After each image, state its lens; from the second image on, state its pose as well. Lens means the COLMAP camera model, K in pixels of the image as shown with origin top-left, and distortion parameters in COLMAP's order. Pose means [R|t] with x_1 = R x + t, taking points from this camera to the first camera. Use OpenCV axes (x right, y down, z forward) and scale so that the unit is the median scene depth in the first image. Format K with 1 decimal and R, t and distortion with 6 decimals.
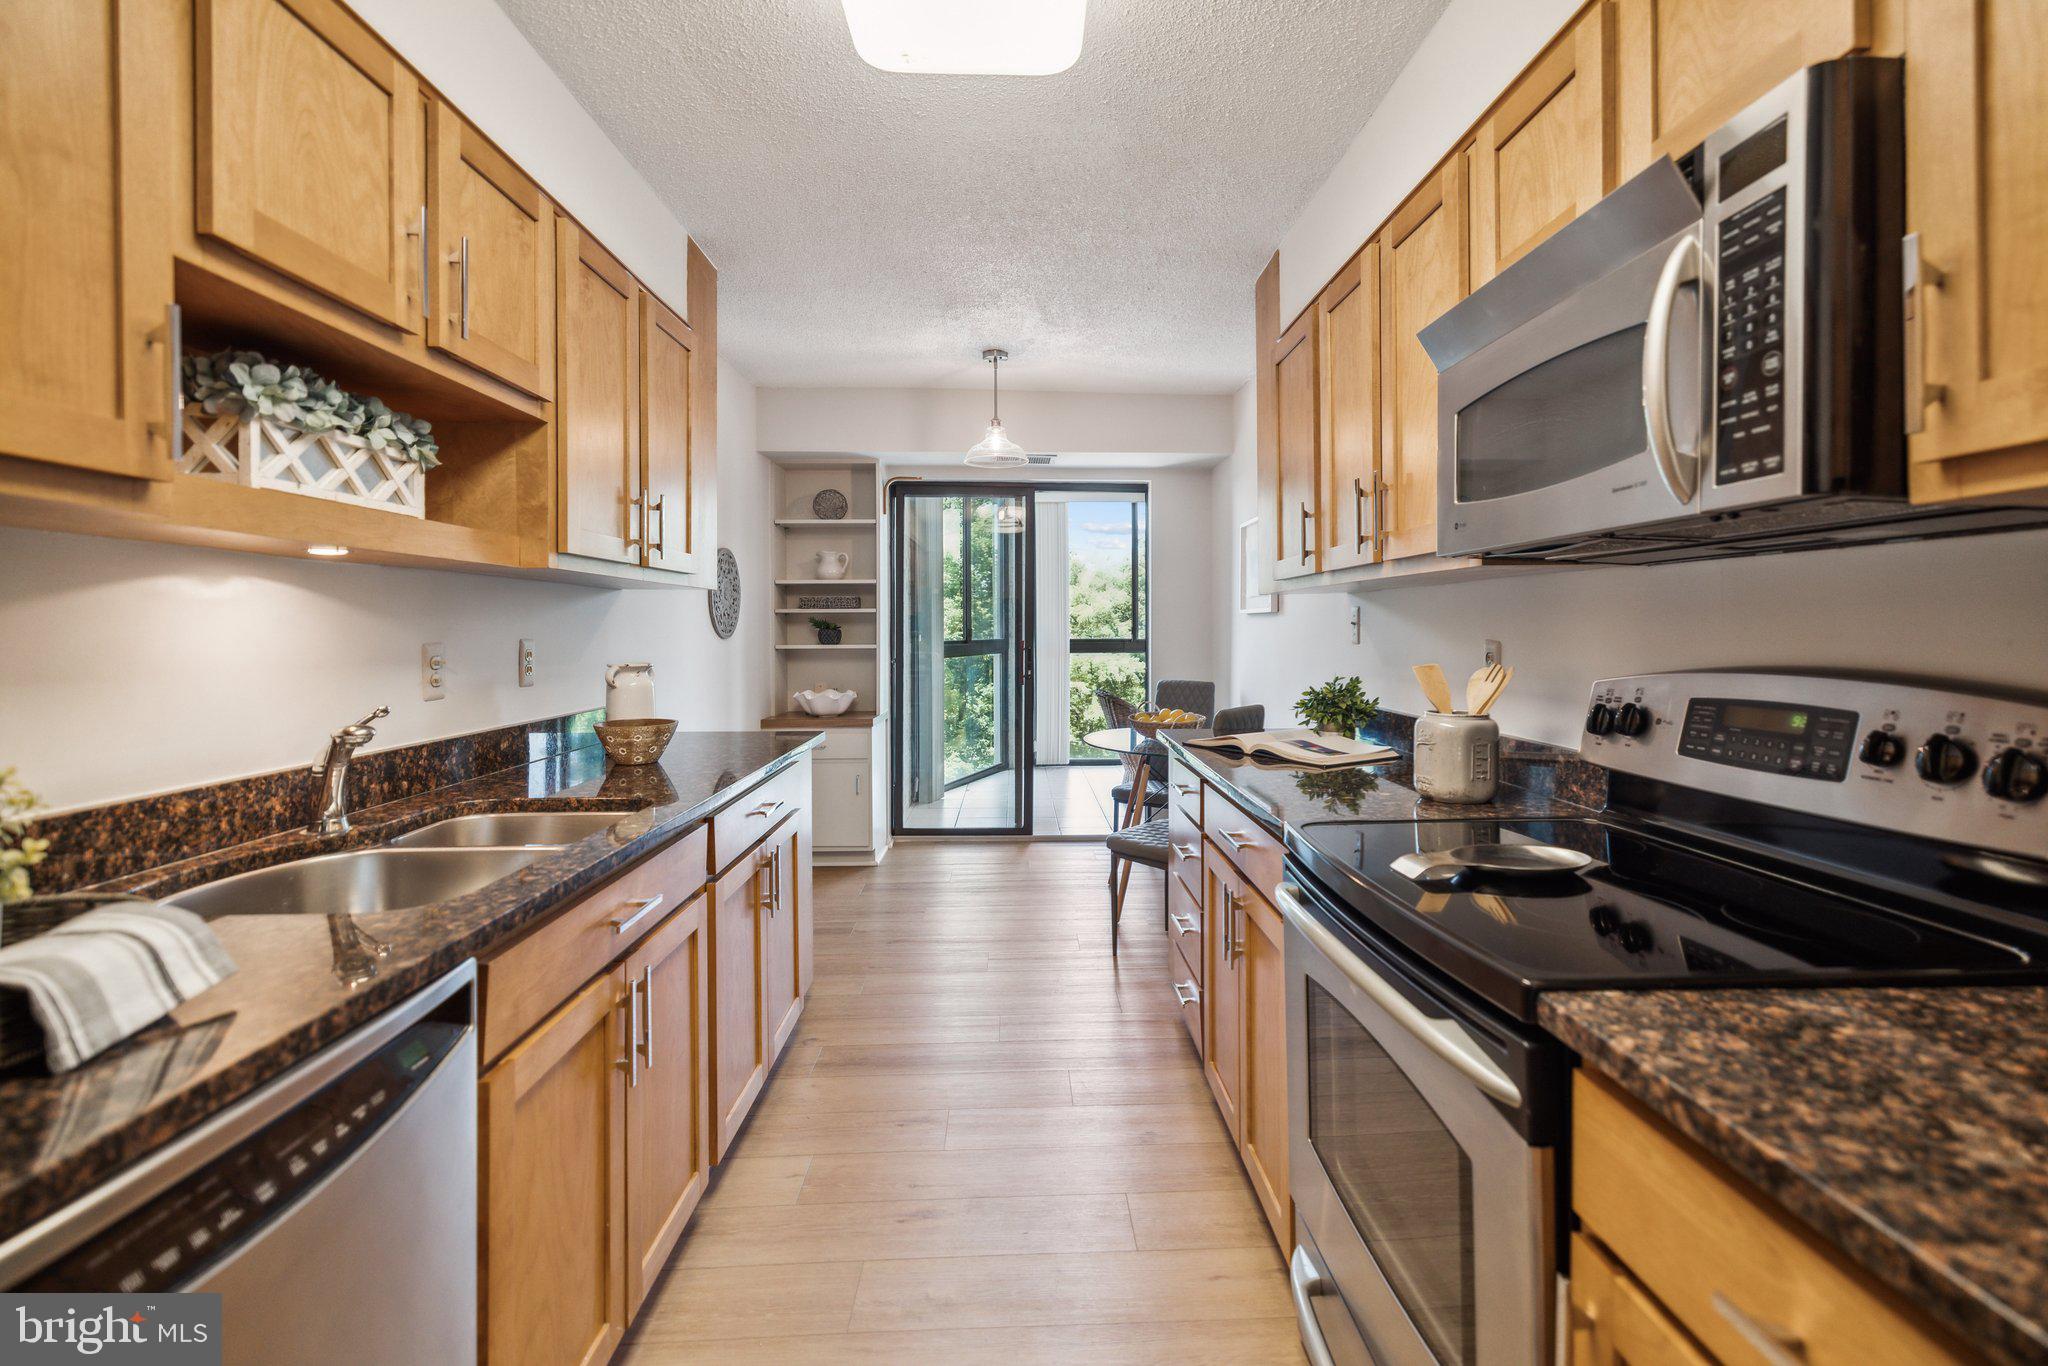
lens RADIAL K [[900.0, 0, 1065.7], [0, 900.0, 638.3], [0, 0, 1]] dist [0.000835, 0.000793]
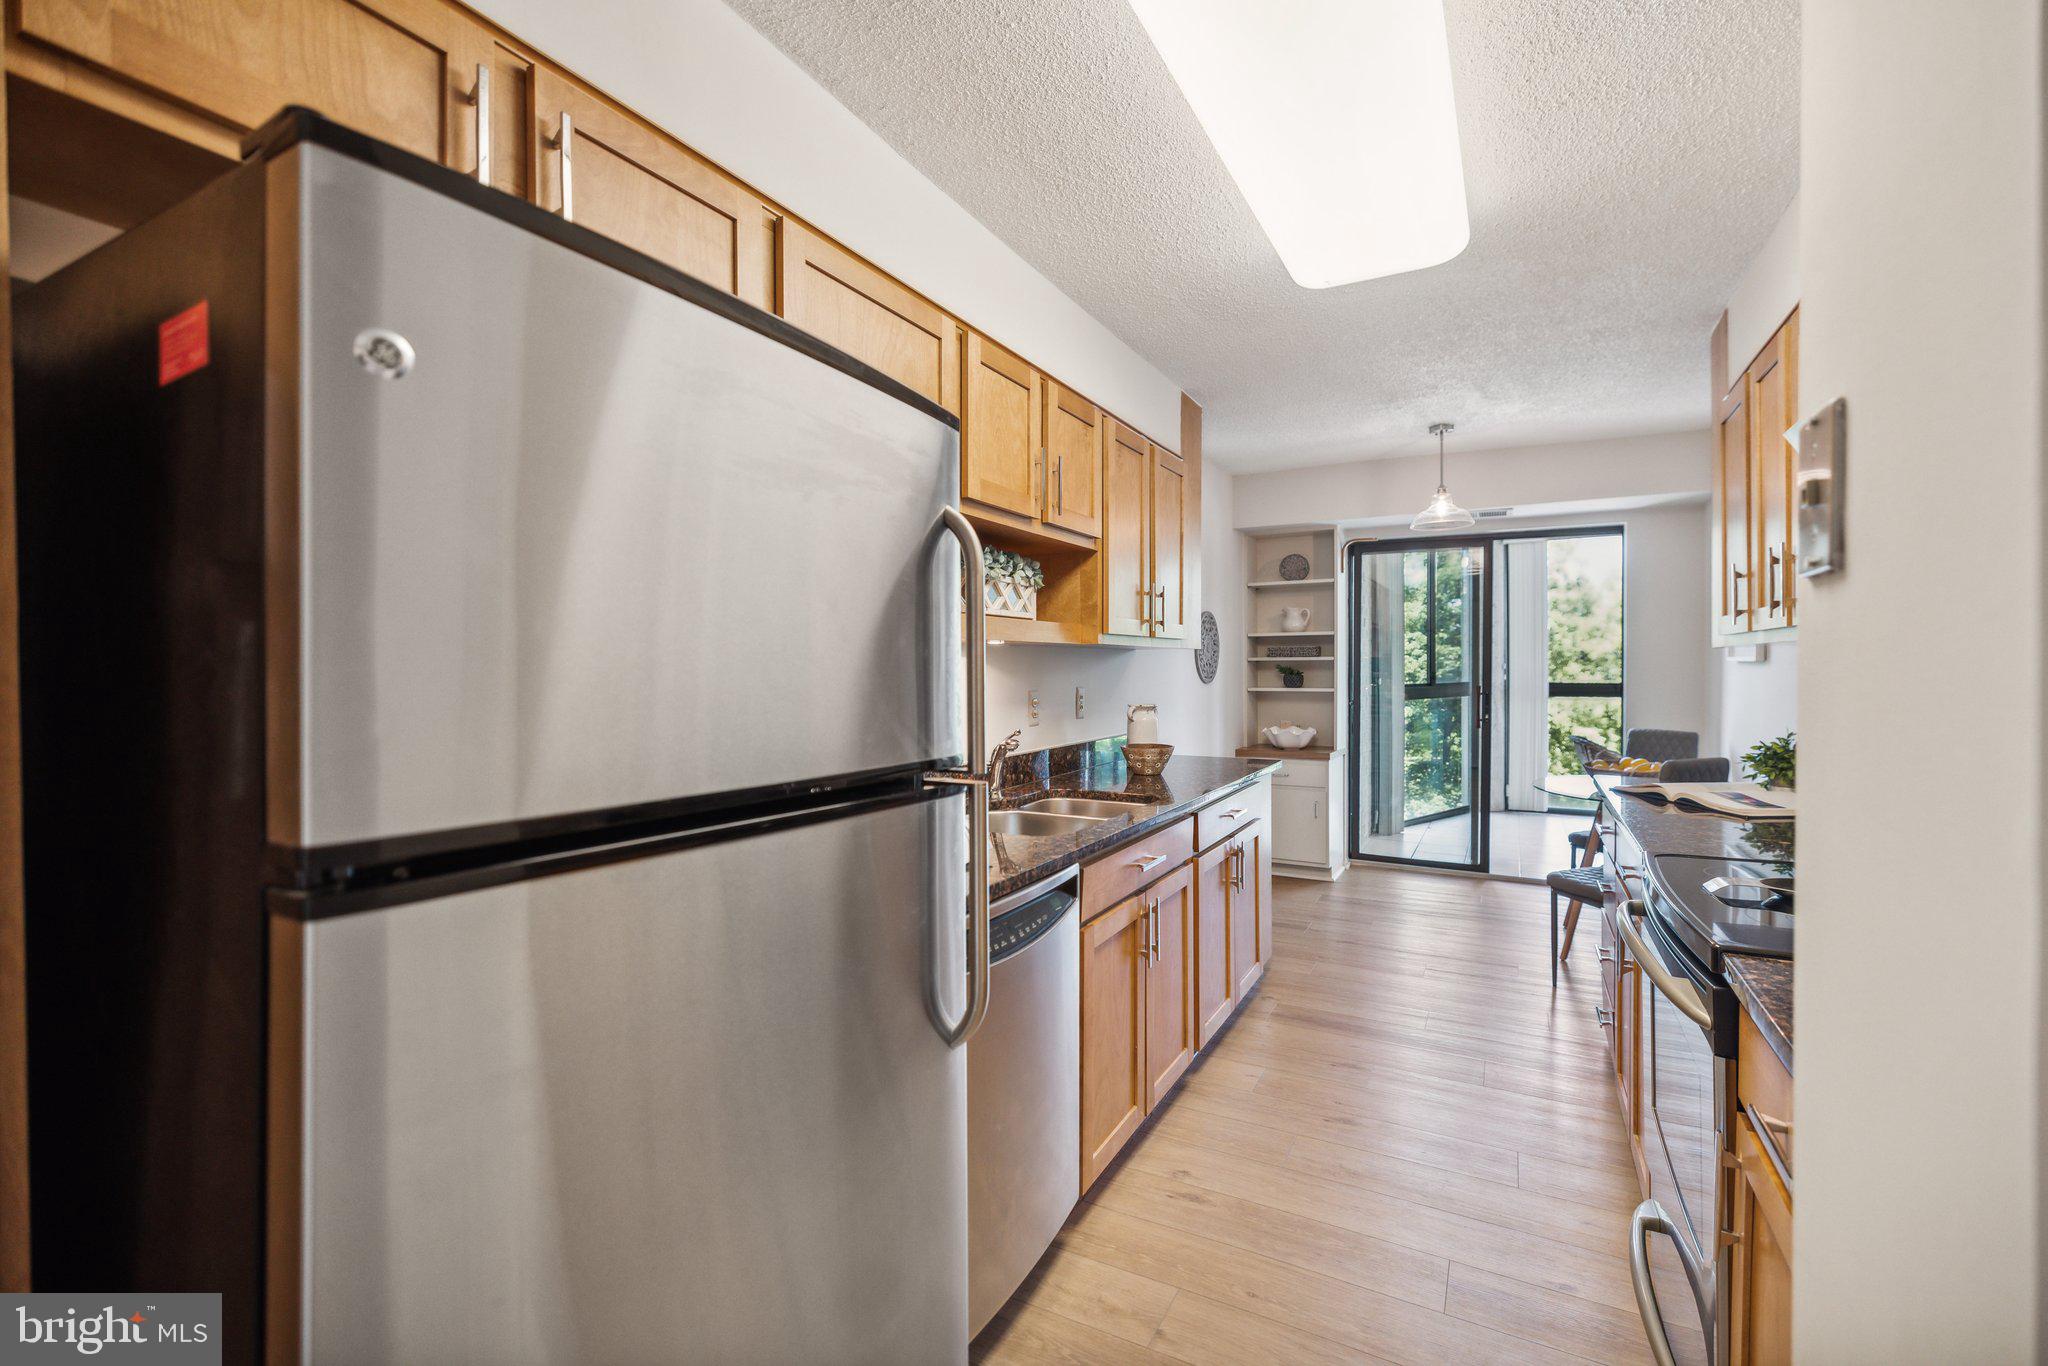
lens RADIAL K [[900.0, 0, 1035.3], [0, 900.0, 677.1], [0, 0, 1]] dist [0.000835, 0.000793]
pose [[0.850504, 0.005059, -0.525944, 0.114897], [-0.002511, 0.999981, 0.005558, -0.021684], [0.525962, -0.003406, 0.850501, -0.287769]]
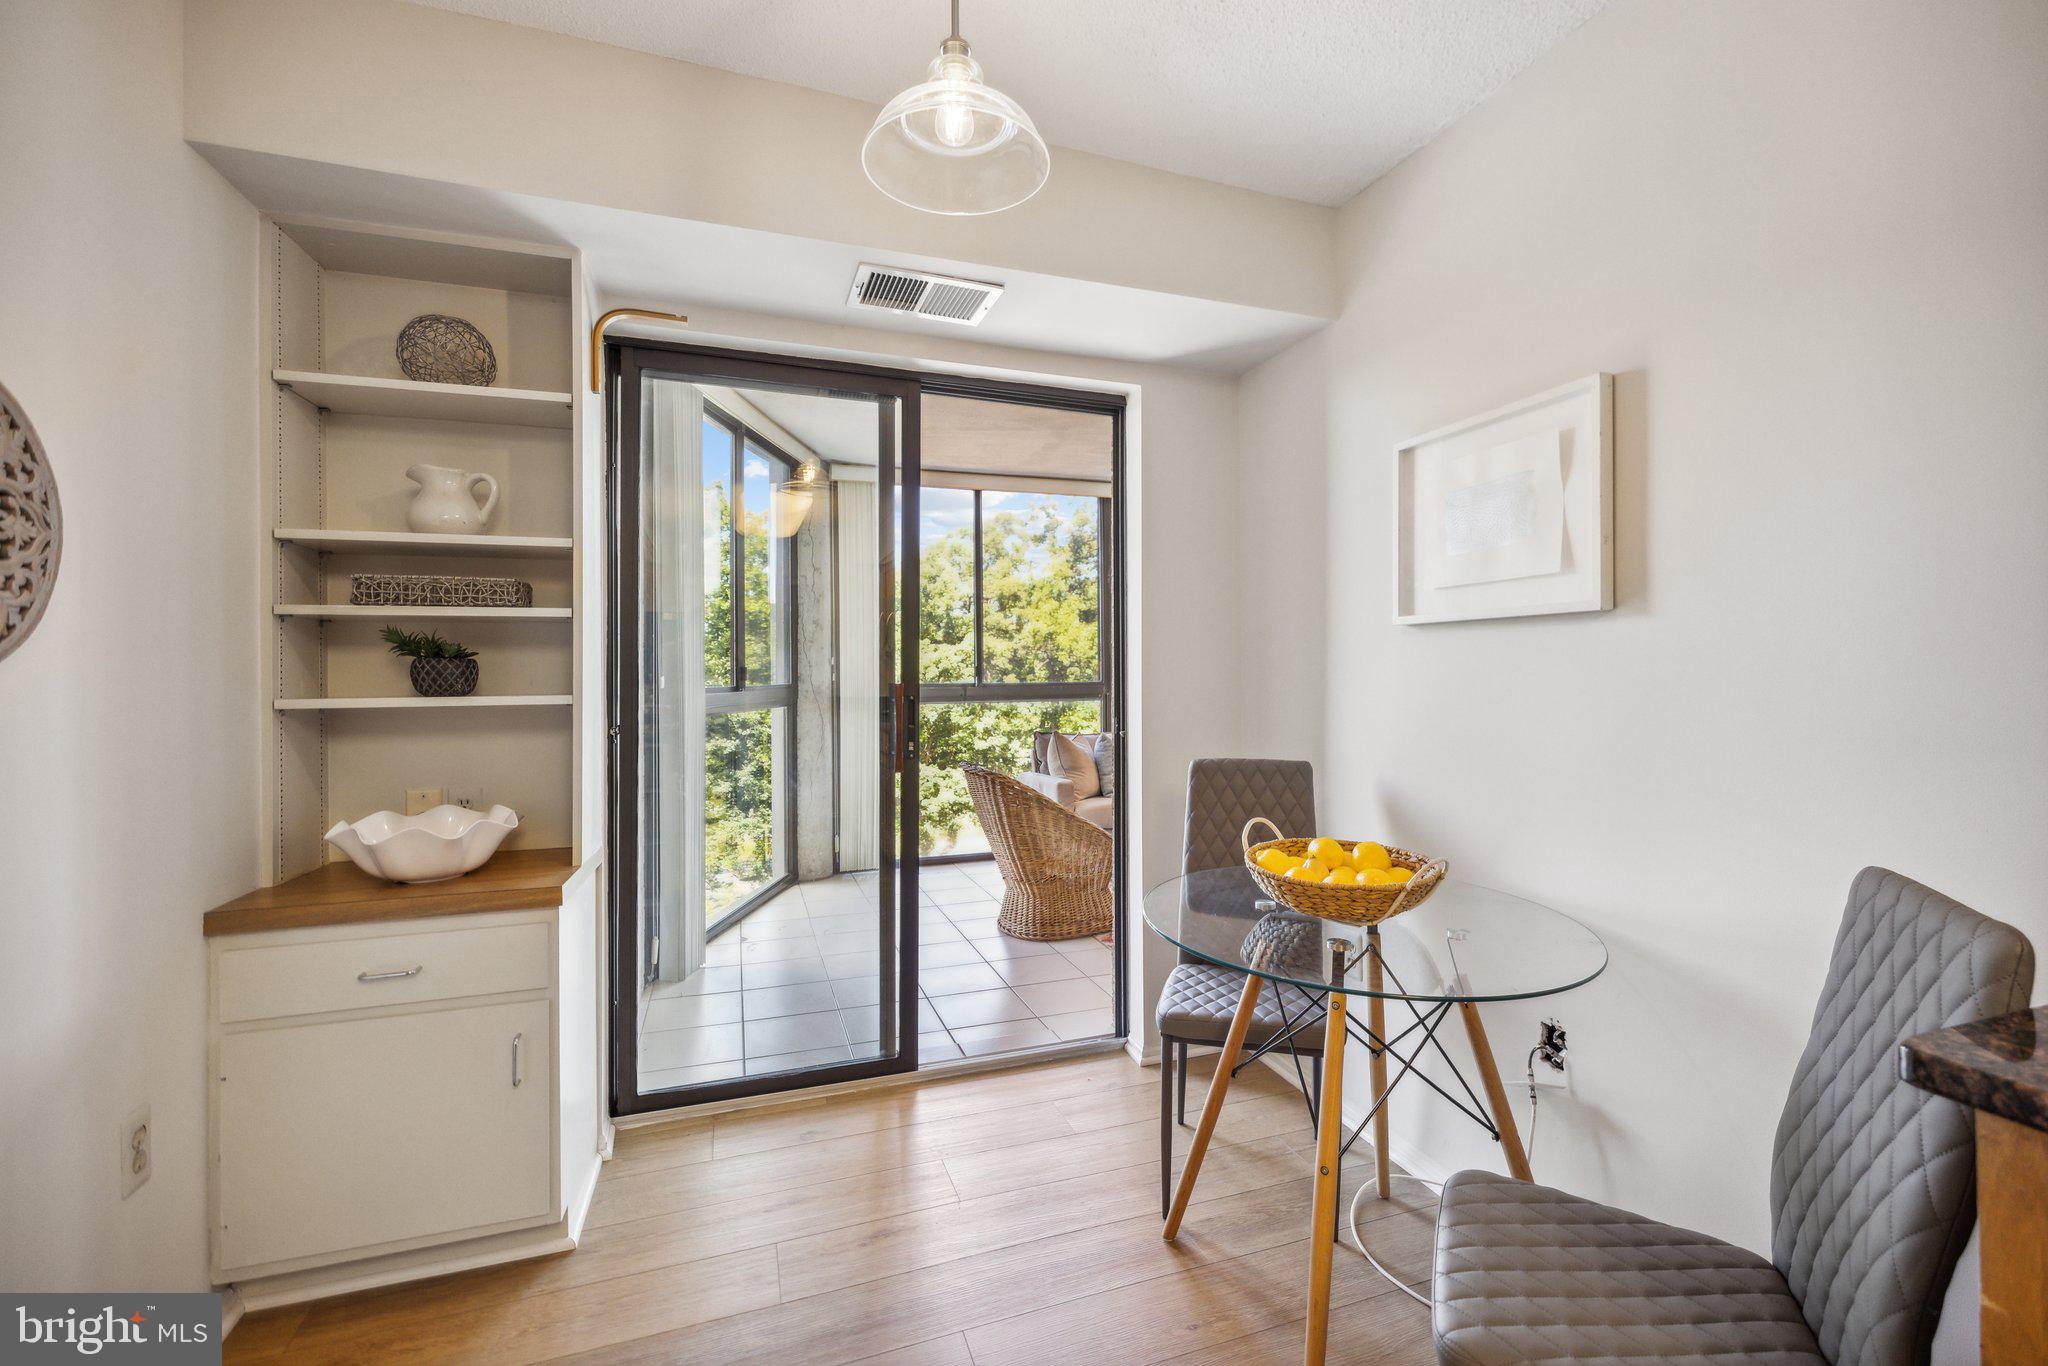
lens RADIAL K [[818.1, 0, 1018.6], [0, 818.1, 674.3], [0, 0, 1]] dist [0.012362, 0.000036]
pose [[0.959869, -0.002119, 0.280441, -0.204341], [0.005512, 0.999921, -0.011310, 0.004806], [-0.280395, 0.012402, 0.959805, 0.991205]]
